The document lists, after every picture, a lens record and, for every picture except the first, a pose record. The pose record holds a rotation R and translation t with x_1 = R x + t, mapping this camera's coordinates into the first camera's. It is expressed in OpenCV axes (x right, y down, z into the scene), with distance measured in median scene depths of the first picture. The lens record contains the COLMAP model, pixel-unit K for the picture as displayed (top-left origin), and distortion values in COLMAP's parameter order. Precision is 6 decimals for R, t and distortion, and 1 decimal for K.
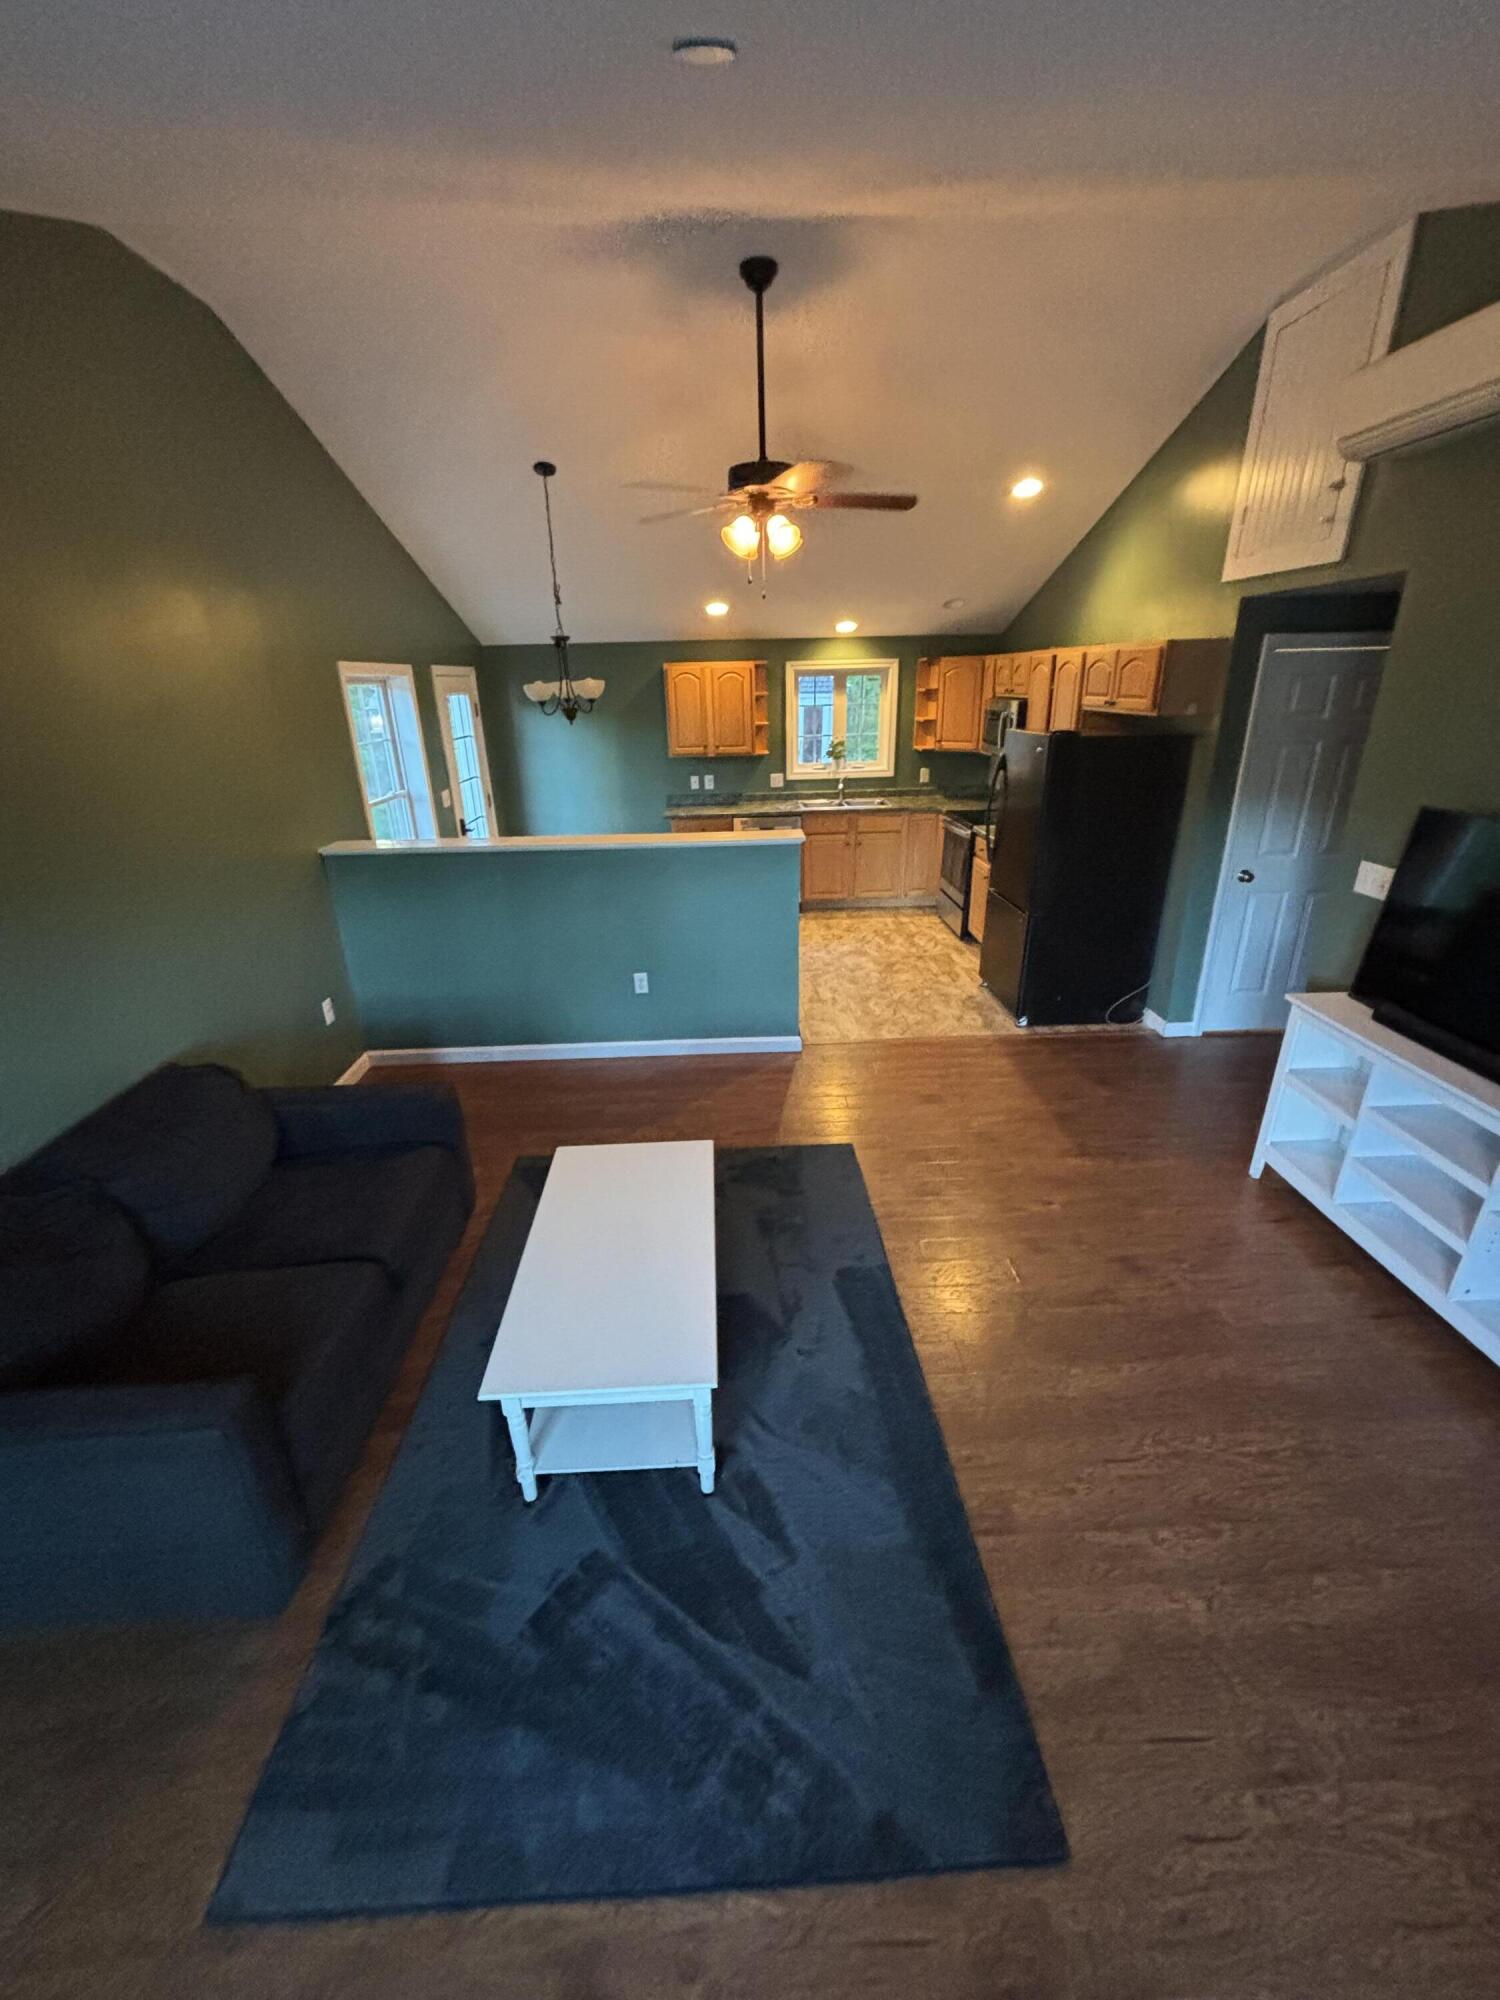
lens RADIAL K [[805.1, 0, 747.9], [0, 805.1, 1009.7], [0, 0, 1]] dist [-0.004023, 0.000942]
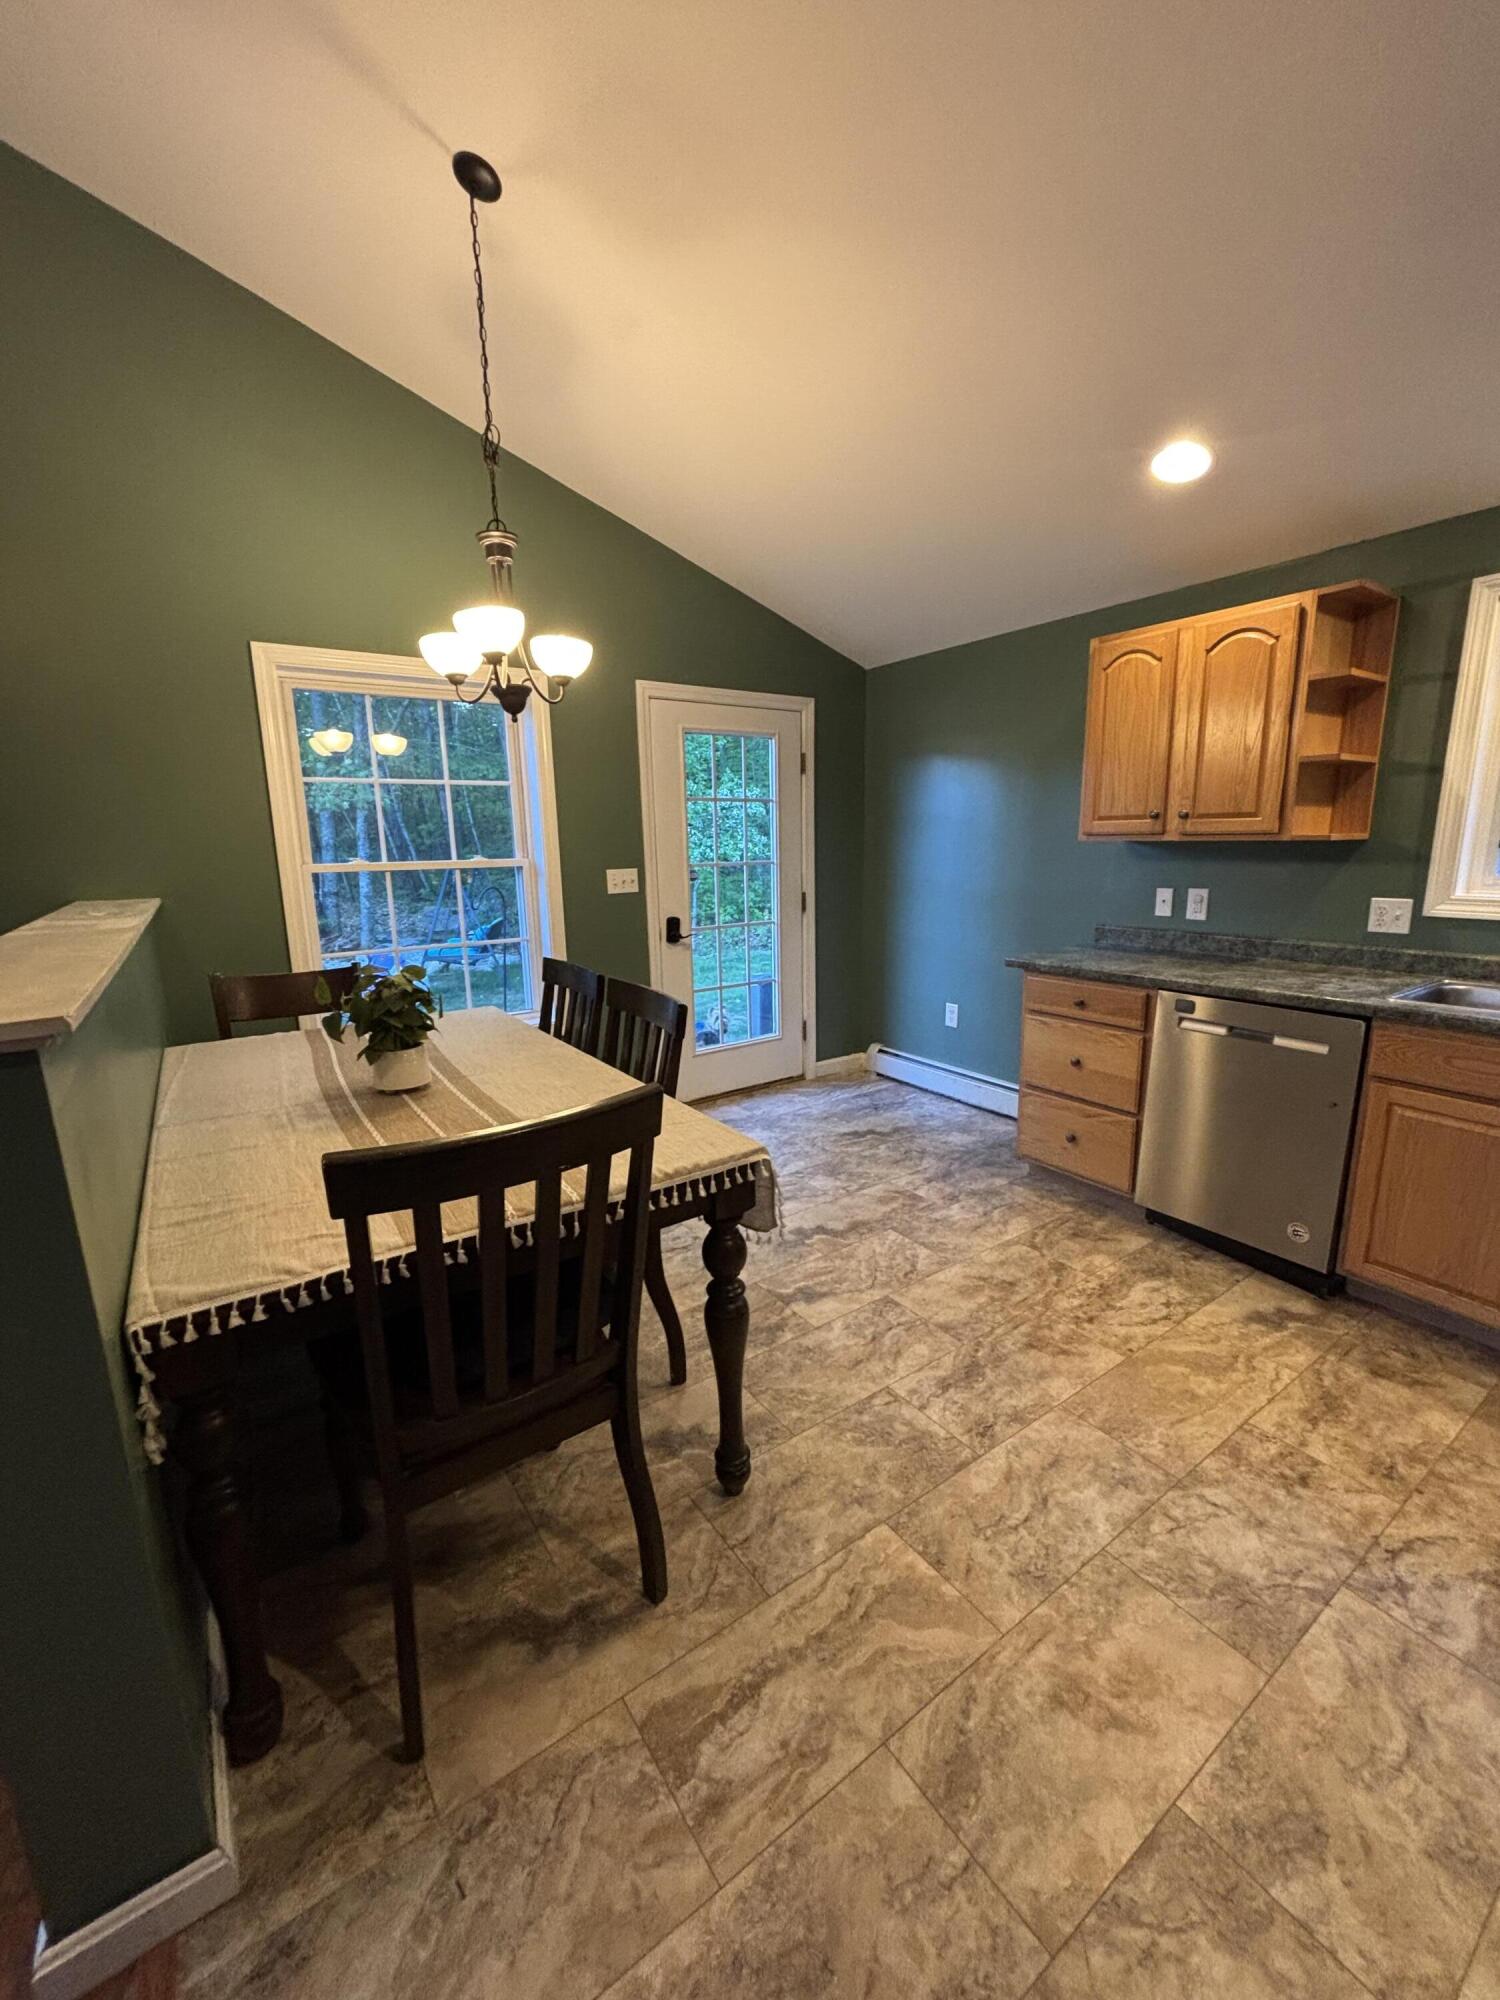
lens RADIAL K [[805.1, 0, 748.2], [0, 805.1, 1000.7], [0, 0, 1]] dist [-0.004023, 0.000942]
pose [[0.540618, 0.180079, -0.821769, 0.258848], [-0.313555, 0.949568, 0.001806, -0.231183], [0.780651, 0.256693, 0.569818, 0.838966]]
